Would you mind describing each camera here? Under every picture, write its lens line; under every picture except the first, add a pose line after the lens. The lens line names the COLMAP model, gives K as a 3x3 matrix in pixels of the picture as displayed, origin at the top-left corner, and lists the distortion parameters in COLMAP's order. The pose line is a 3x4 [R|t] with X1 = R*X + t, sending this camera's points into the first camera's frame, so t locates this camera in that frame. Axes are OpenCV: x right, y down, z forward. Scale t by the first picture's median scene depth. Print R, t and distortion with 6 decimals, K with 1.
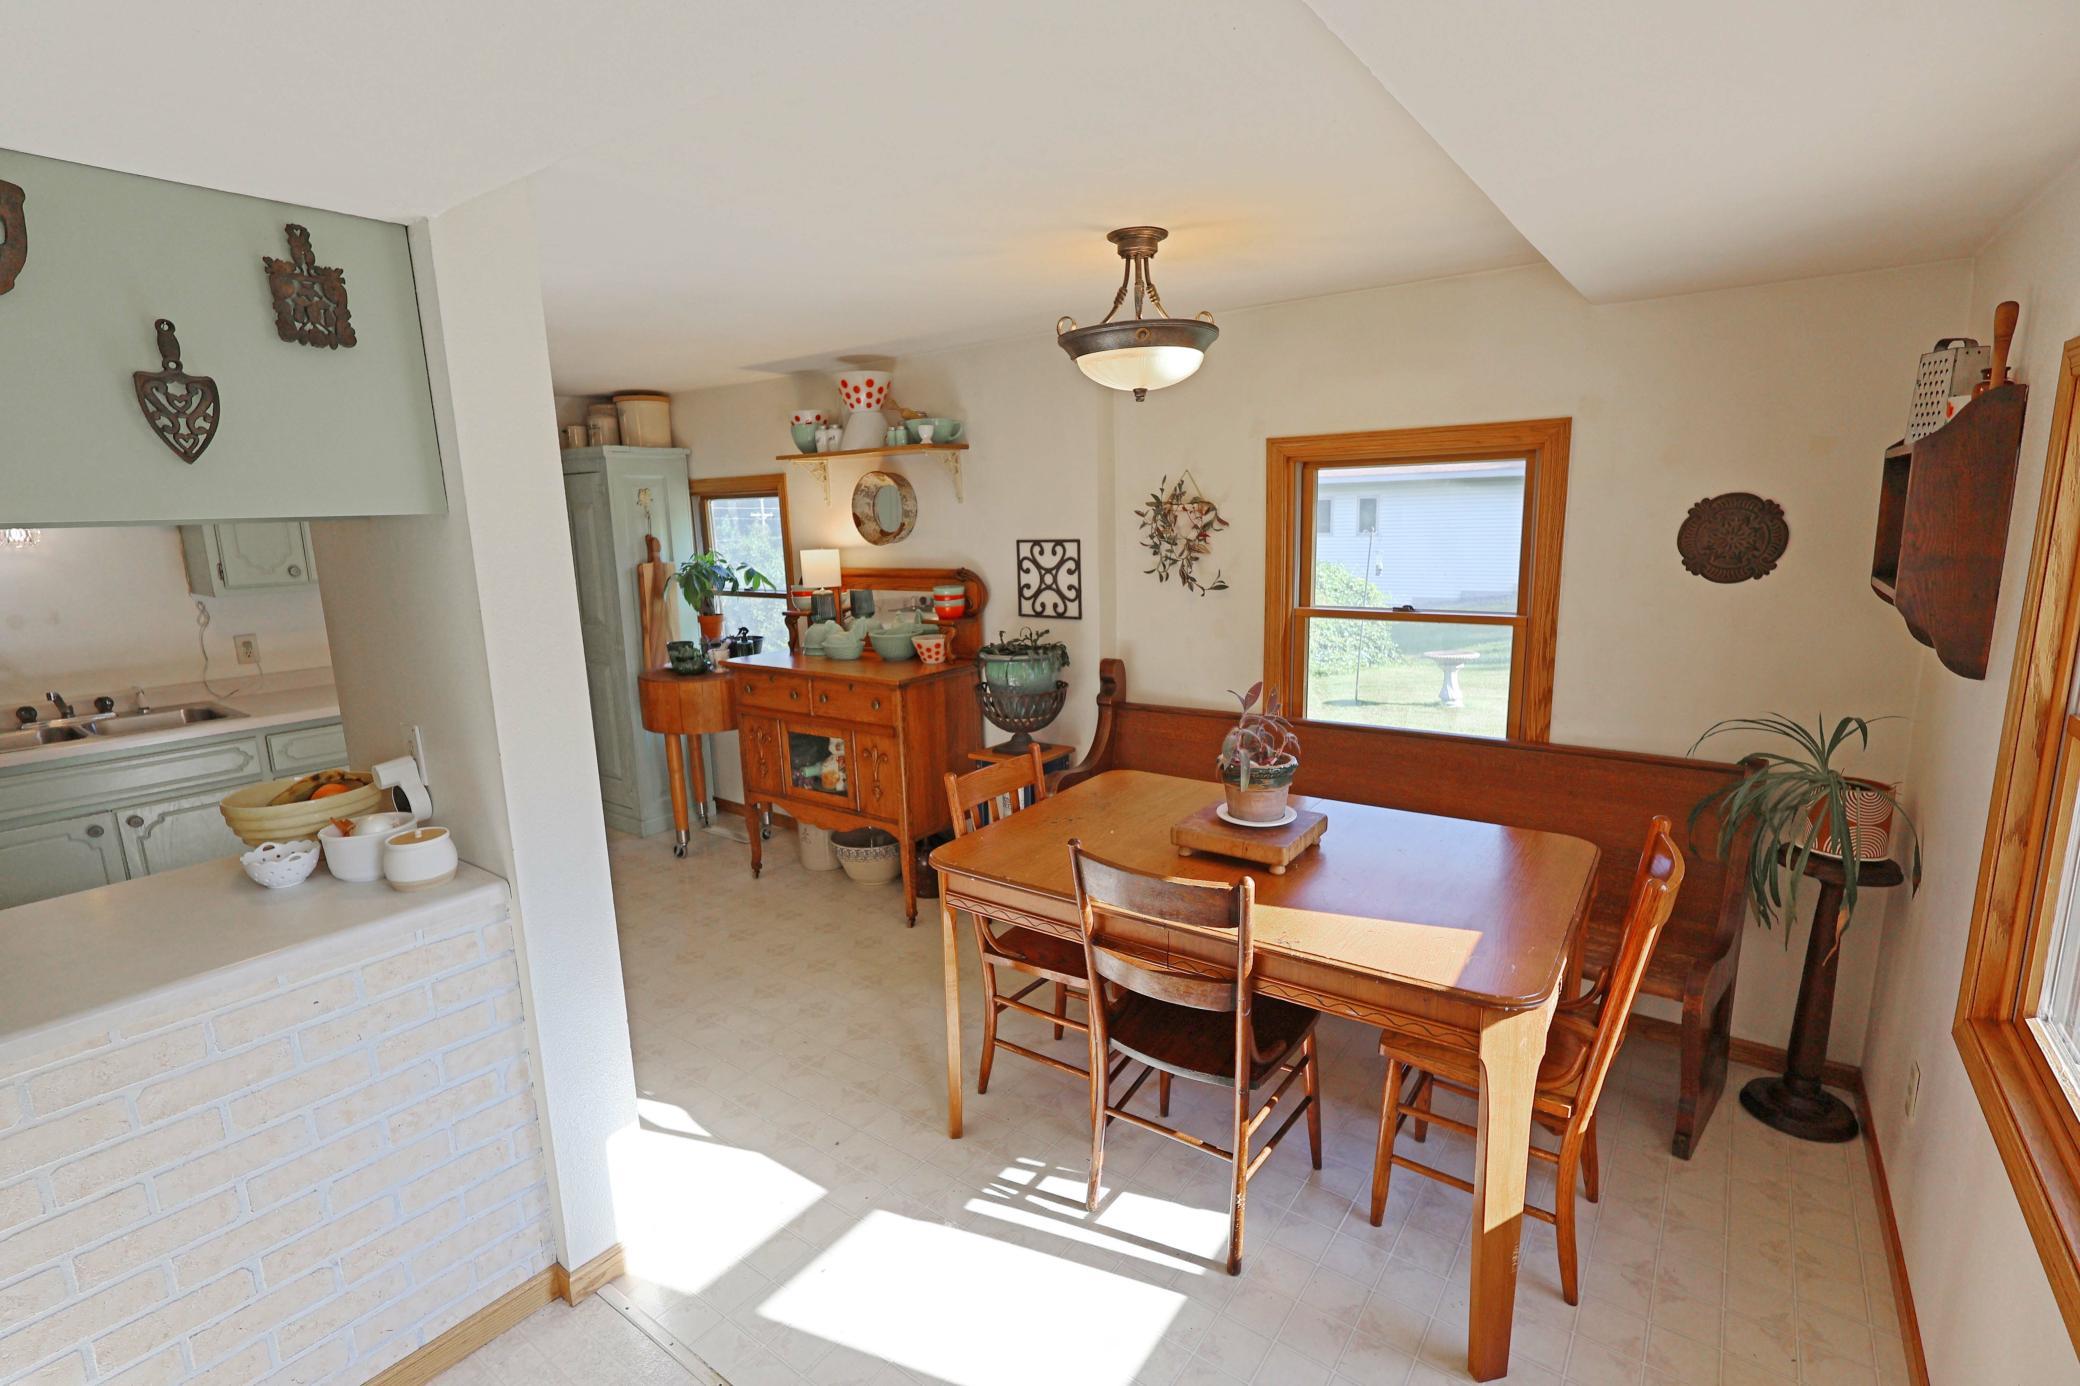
lens RADIAL K [[951.6, 0, 1035.8], [0, 951.6, 696.5], [0, 0, 1]] dist [-0.002526, -0.001298]
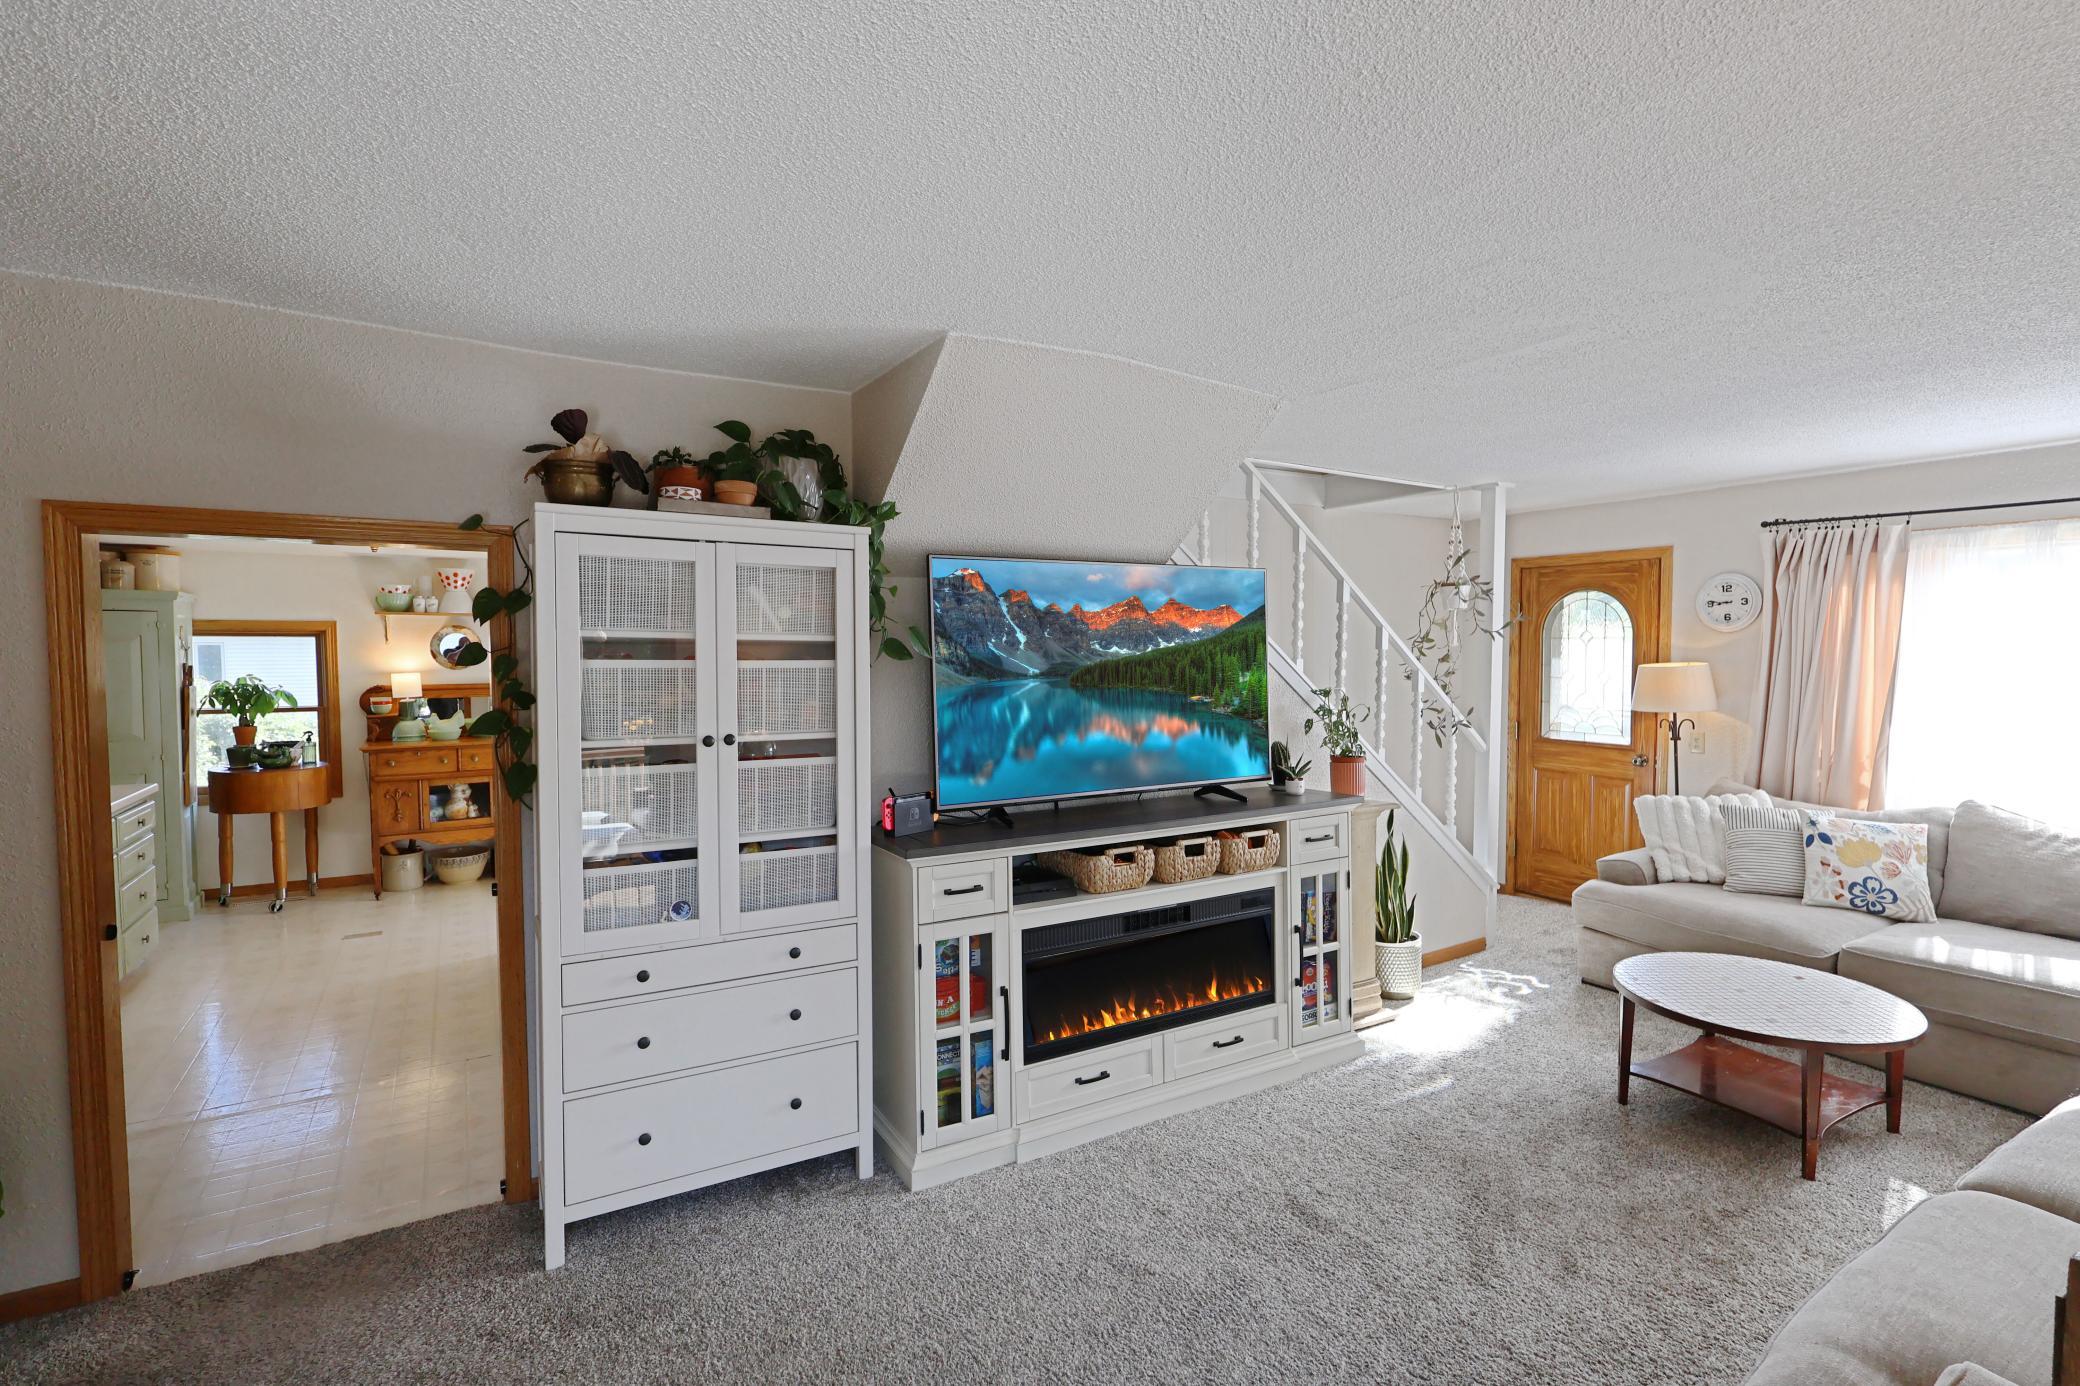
lens RADIAL K [[951.6, 0, 1036.6], [0, 951.6, 698.1], [0, 0, 1]] dist [-0.002526, -0.001298]
pose [[0.392565, -0.021171, 0.919480, -1.403339], [0.165365, 0.985067, -0.047921, 0.143935], [-0.904736, 0.170862, 0.390204, -0.577072]]
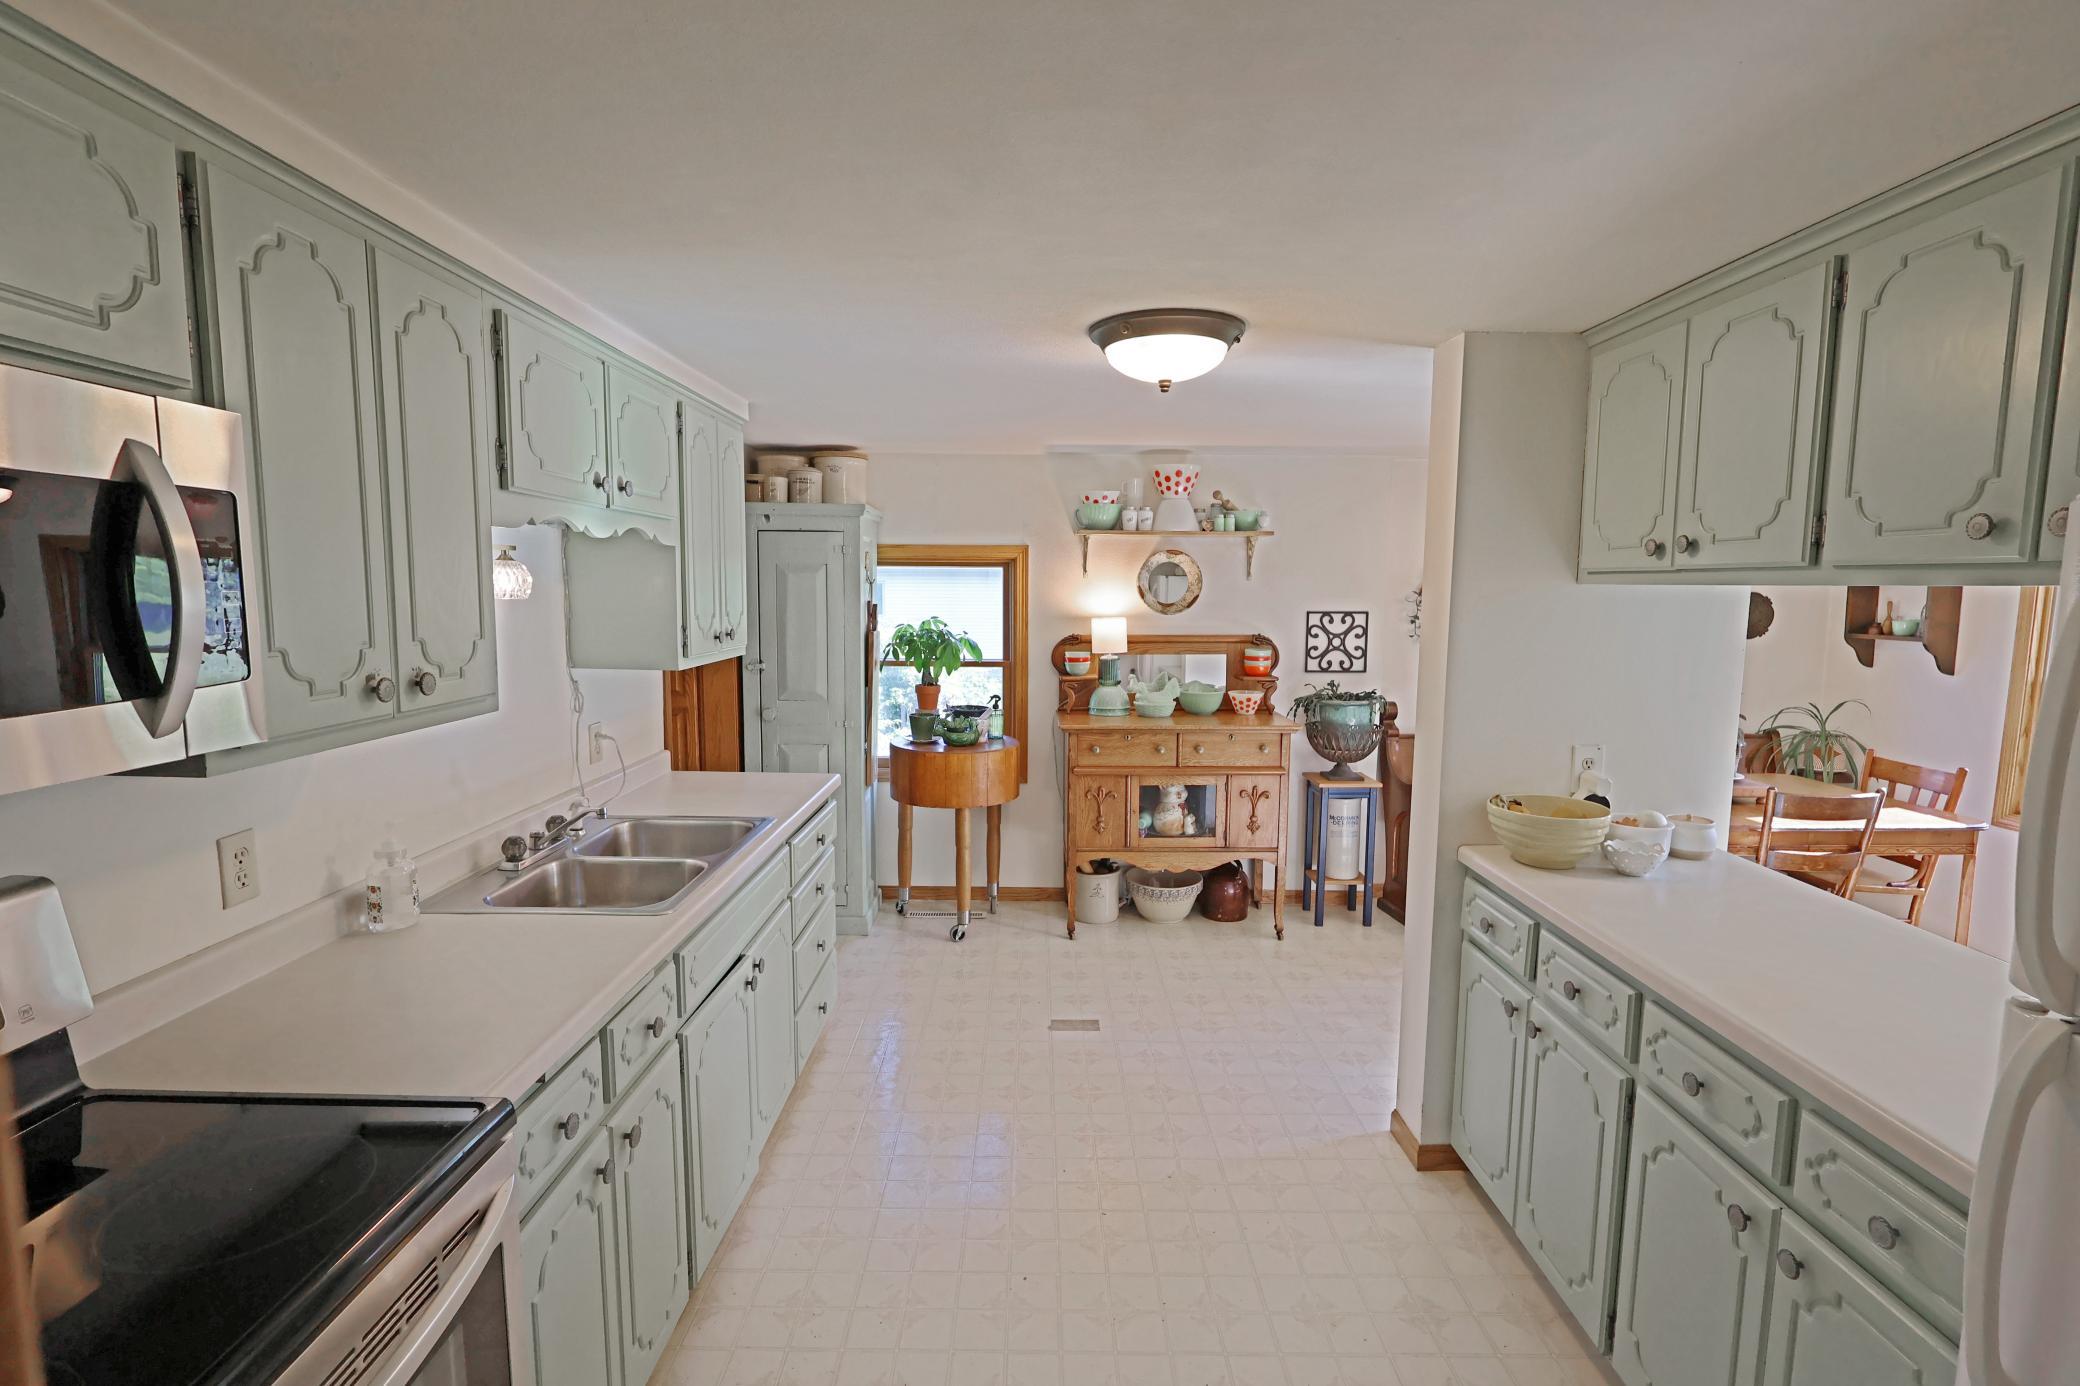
lens RADIAL K [[951.6, 0, 1043.9], [0, 951.6, 689.6], [0, 0, 1]] dist [-0.002526, -0.001298]
pose [[0.809420, -0.035590, 0.586151, -1.046878], [0.085477, 0.994671, -0.057641, -0.019917], [-0.580976, 0.096758, 0.808149, 0.202096]]
